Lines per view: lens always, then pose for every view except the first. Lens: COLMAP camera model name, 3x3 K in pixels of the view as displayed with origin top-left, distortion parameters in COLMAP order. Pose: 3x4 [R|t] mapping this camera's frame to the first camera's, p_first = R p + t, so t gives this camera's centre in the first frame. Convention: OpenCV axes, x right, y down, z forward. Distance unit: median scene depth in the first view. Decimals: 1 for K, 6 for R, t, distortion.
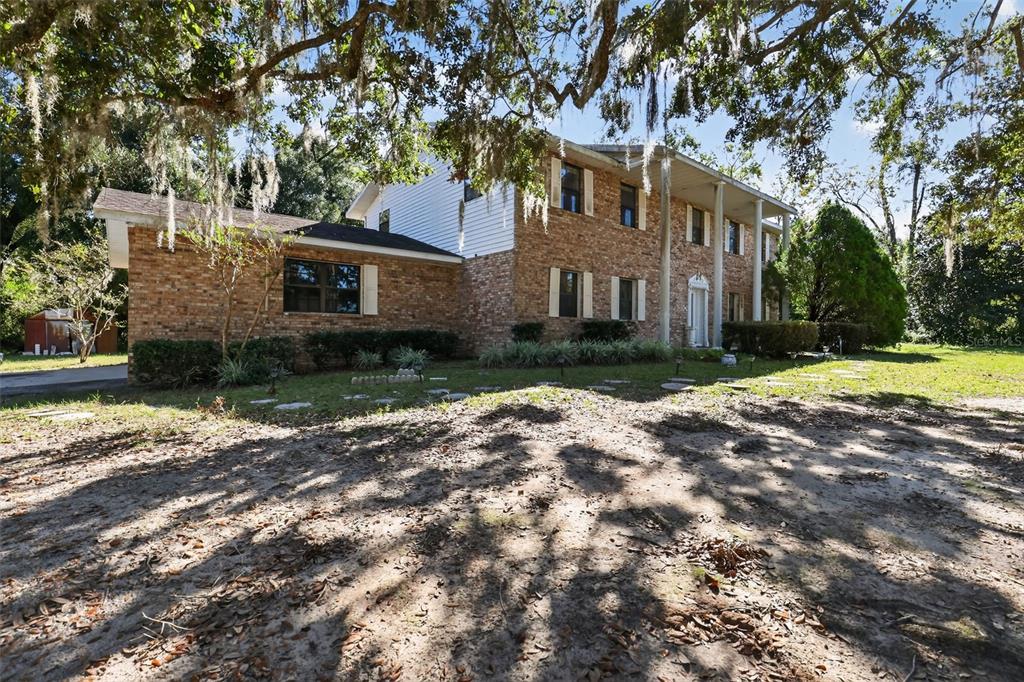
lens RADIAL K [[466.6, 0, 512.0], [0, 466.6, 341.0], [0, 0, 1]] dist [-0.000246, -0.000979]
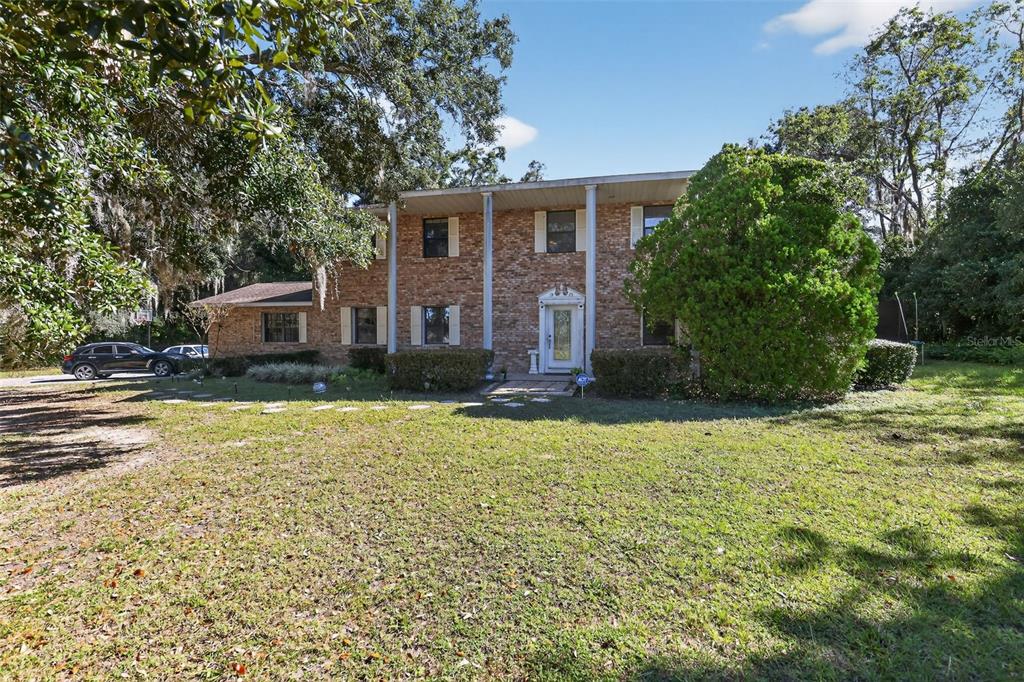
lens RADIAL K [[466.6, 0, 512.0], [0, 466.6, 341.0], [0, 0, 1]] dist [-0.000246, -0.000979]
pose [[0.605422, 0.000603, -0.795904, 1.241111], [-0.006347, 0.999972, -0.004071, -0.052280], [0.795879, 0.007516, 0.605409, 0.510751]]
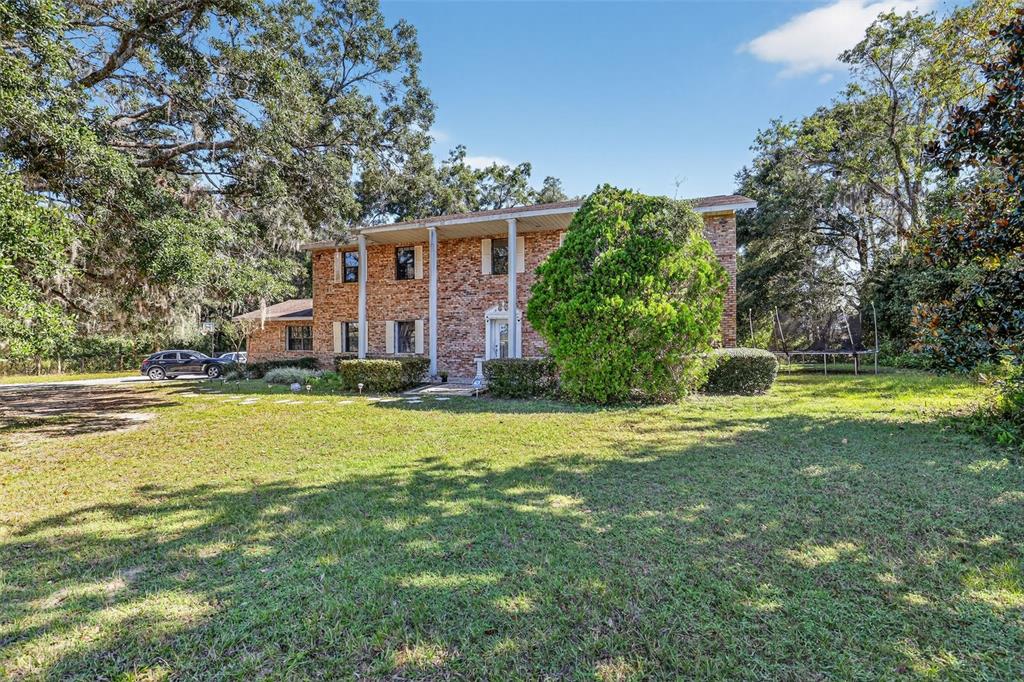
lens RADIAL K [[473.6, 0, 510.8], [0, 473.6, 344.6], [0, 0, 1]] dist [0.001001, 0.000334]
pose [[0.476742, -0.003459, -0.879036, 1.562081], [-0.007728, 0.999937, -0.008126, -0.062592], [0.879009, 0.010667, 0.476685, 0.661146]]
